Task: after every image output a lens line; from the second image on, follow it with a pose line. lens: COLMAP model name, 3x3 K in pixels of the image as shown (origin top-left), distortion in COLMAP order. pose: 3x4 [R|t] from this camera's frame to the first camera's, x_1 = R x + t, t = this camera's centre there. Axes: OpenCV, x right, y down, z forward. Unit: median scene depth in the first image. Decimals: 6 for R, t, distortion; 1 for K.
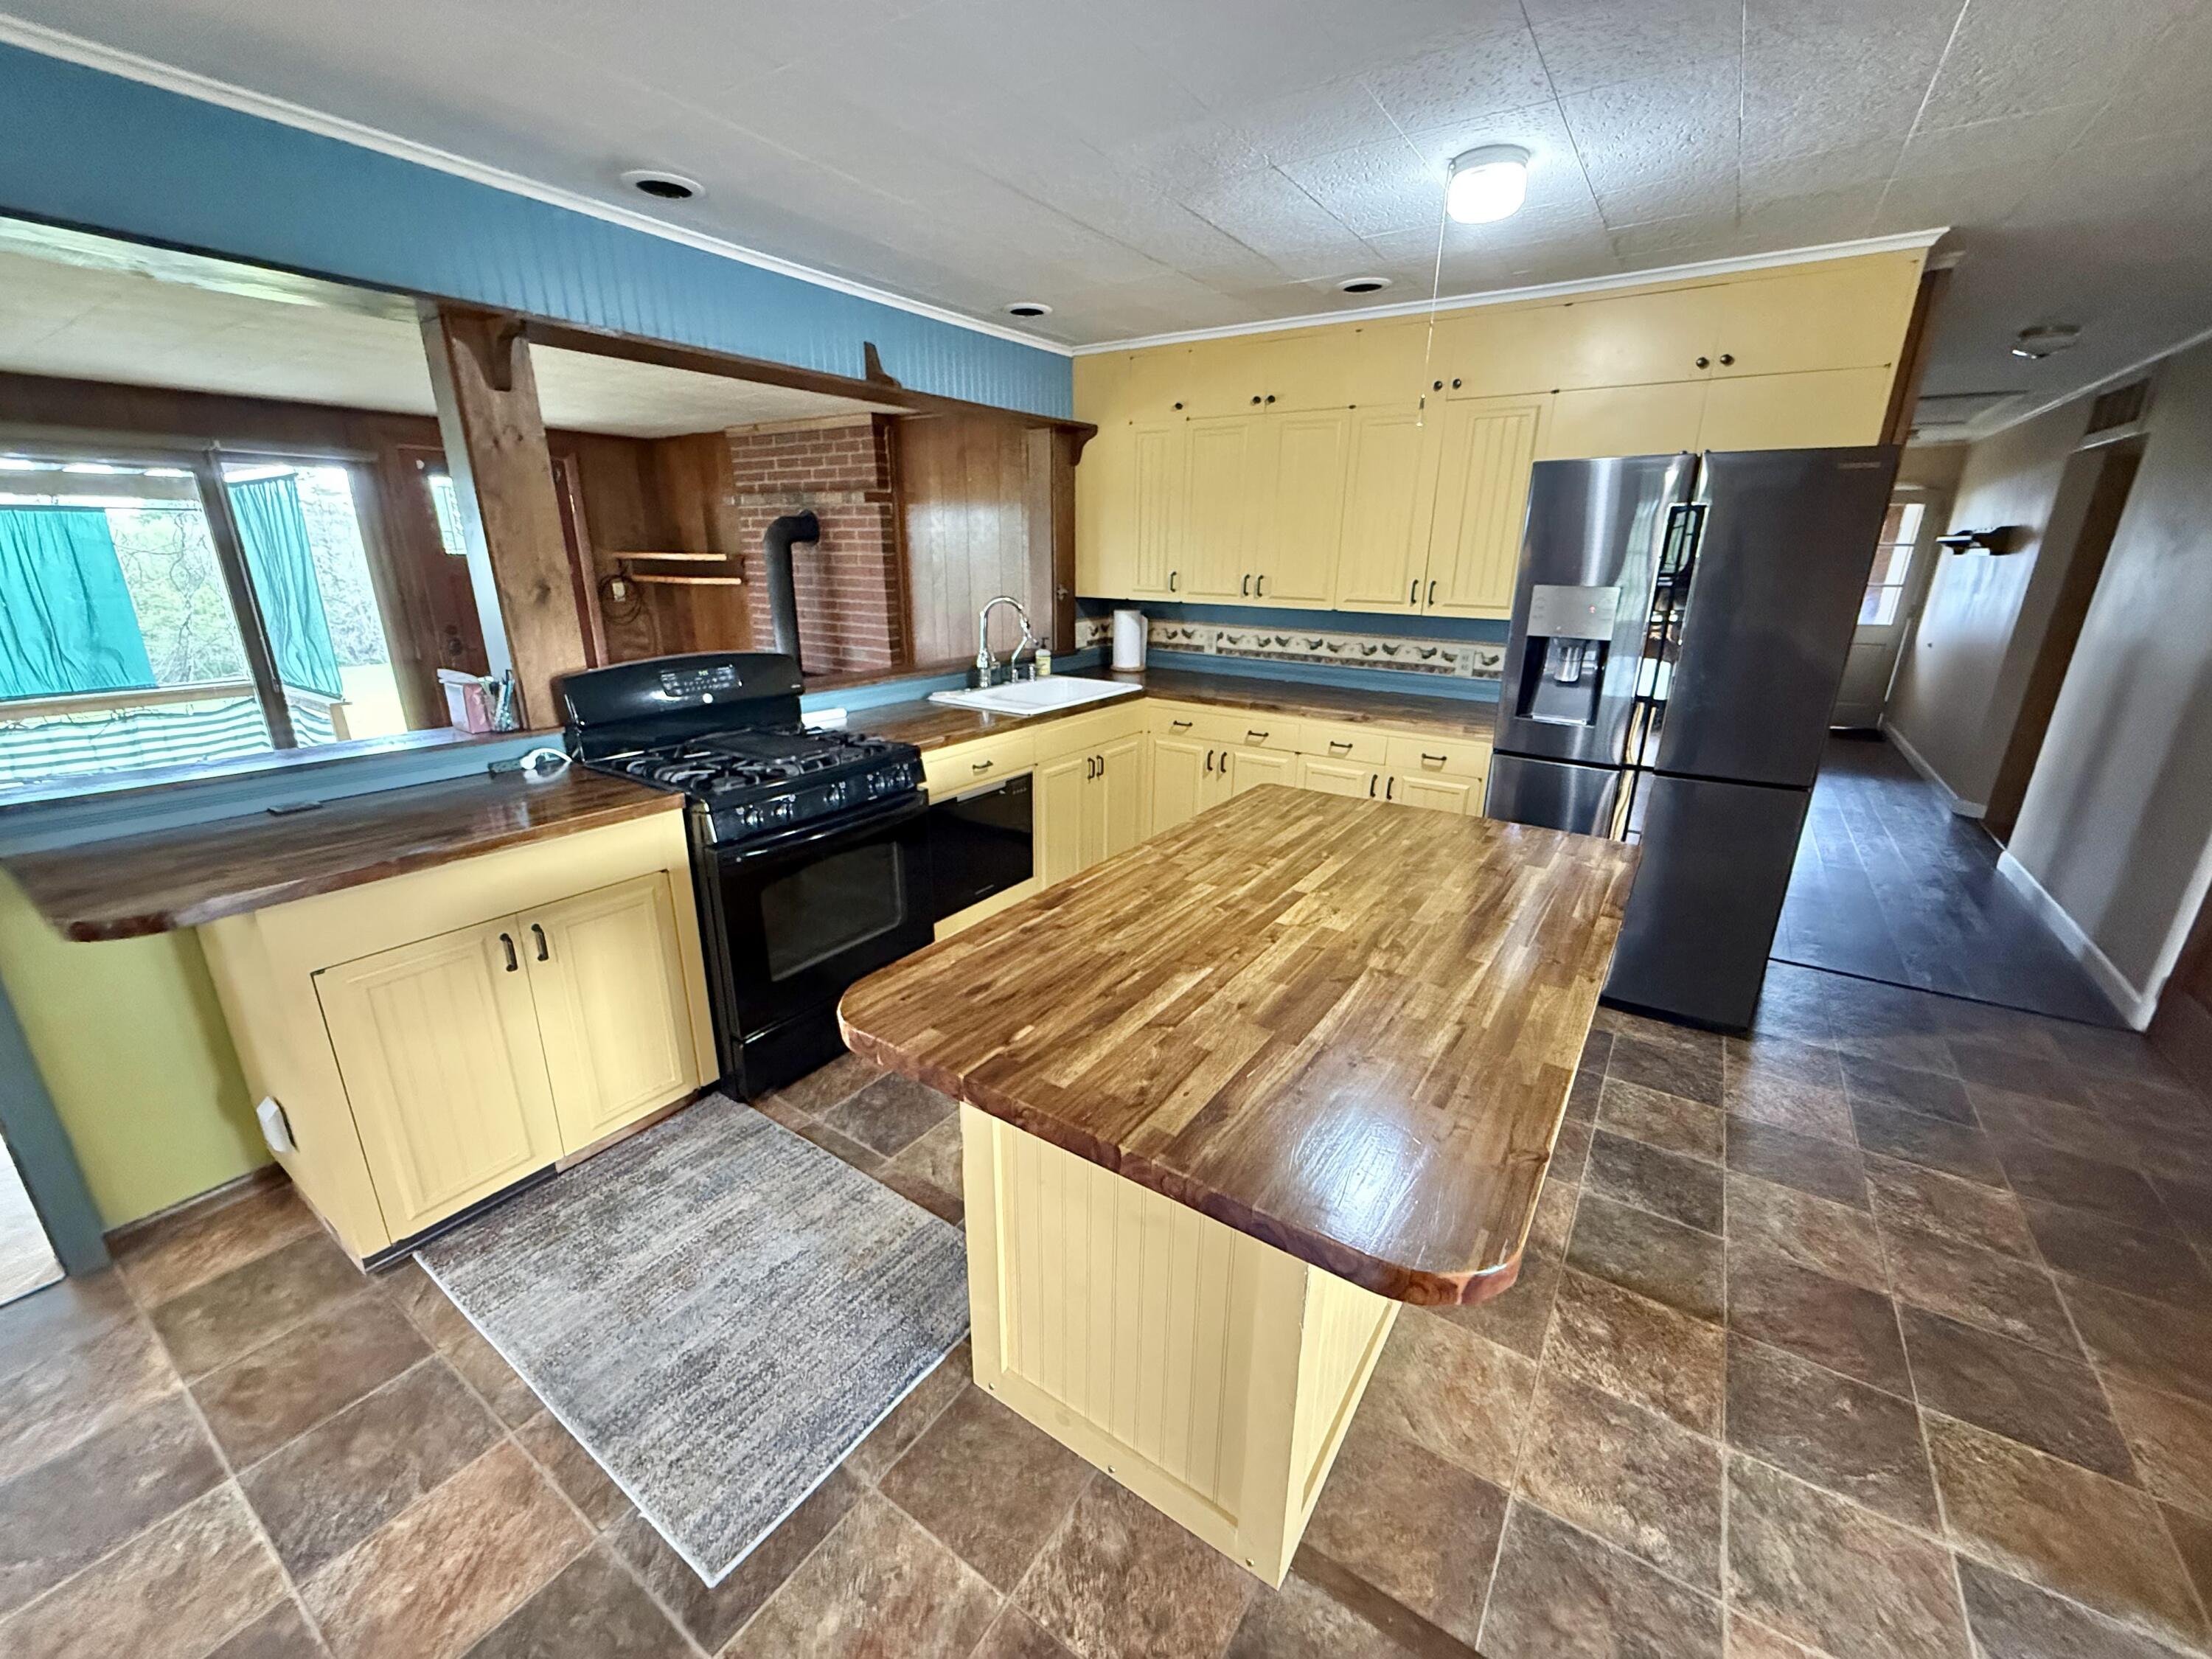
lens RADIAL K [[870.0, 0, 1125.5], [0, 870.0, 823.7], [0, 0, 1]] dist [-0.001748, 0.000337]
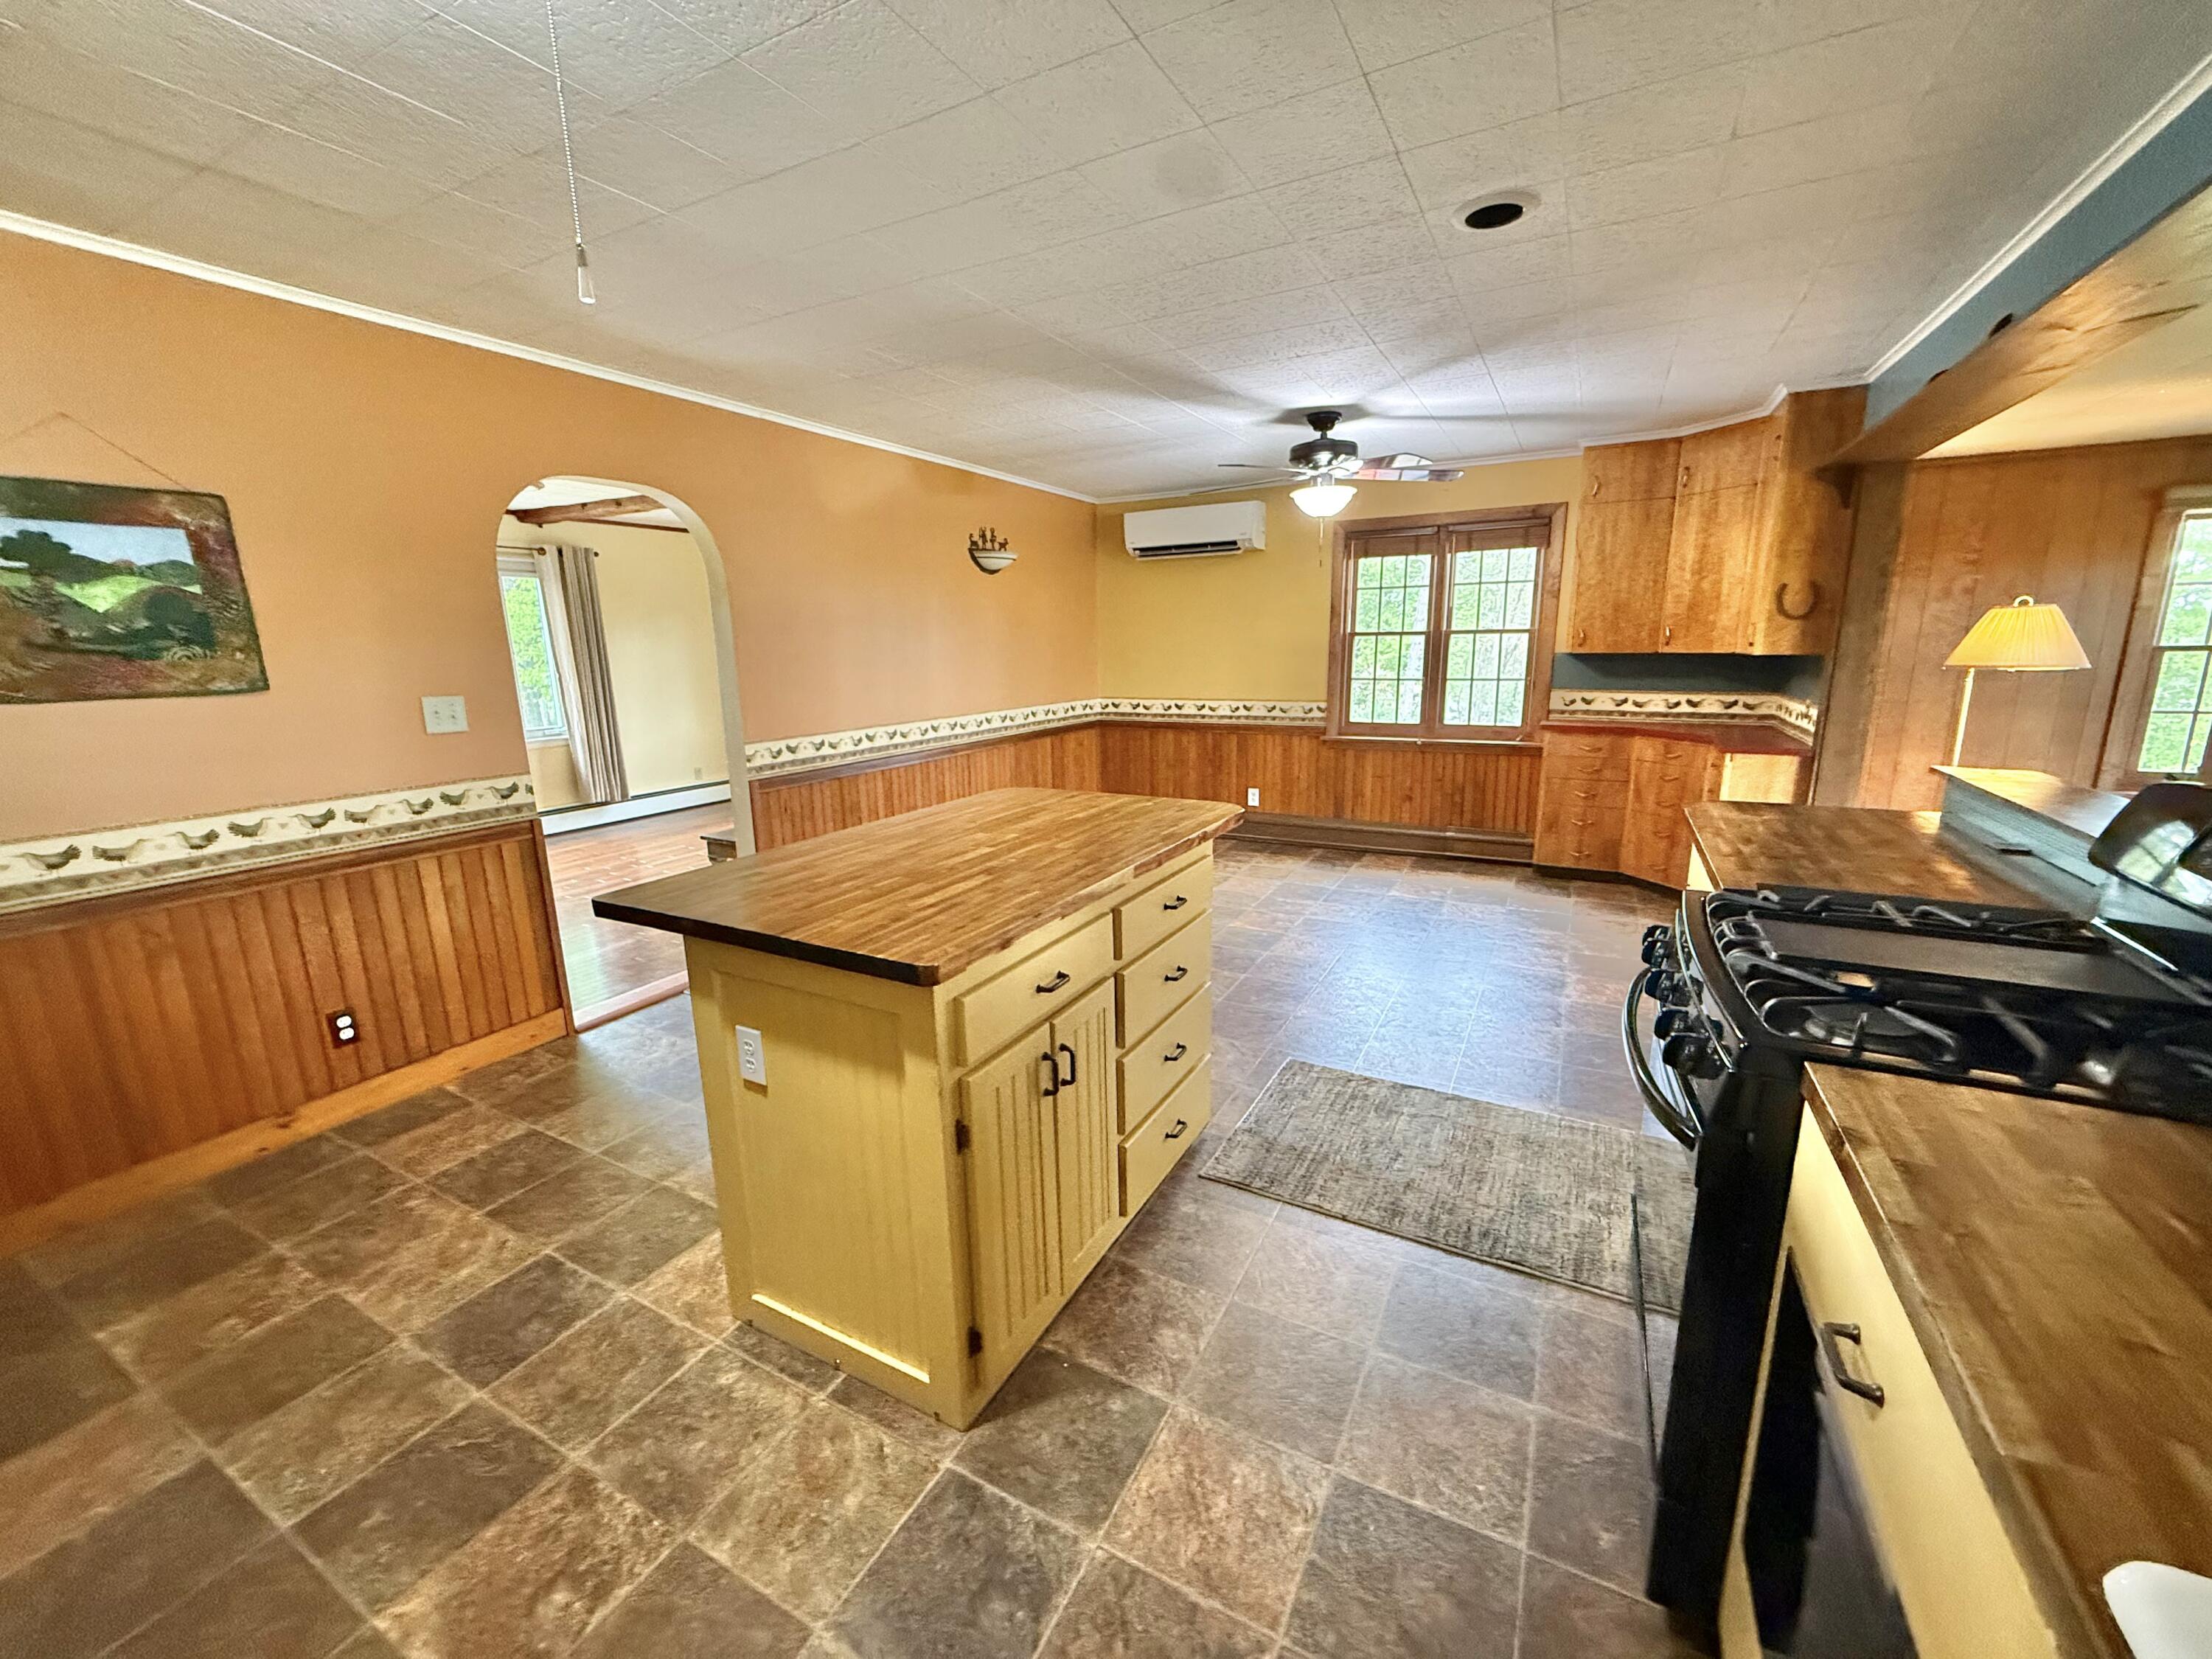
lens RADIAL K [[870.0, 0, 1107.6], [0, 870.0, 822.6], [0, 0, 1]] dist [-0.001748, 0.000337]
pose [[-0.996689, 0.019155, -0.079021, 0.101540], [-0.021683, 0.874044, 0.485362, -0.500460], [0.078365, 0.485469, -0.870735, 1.761985]]
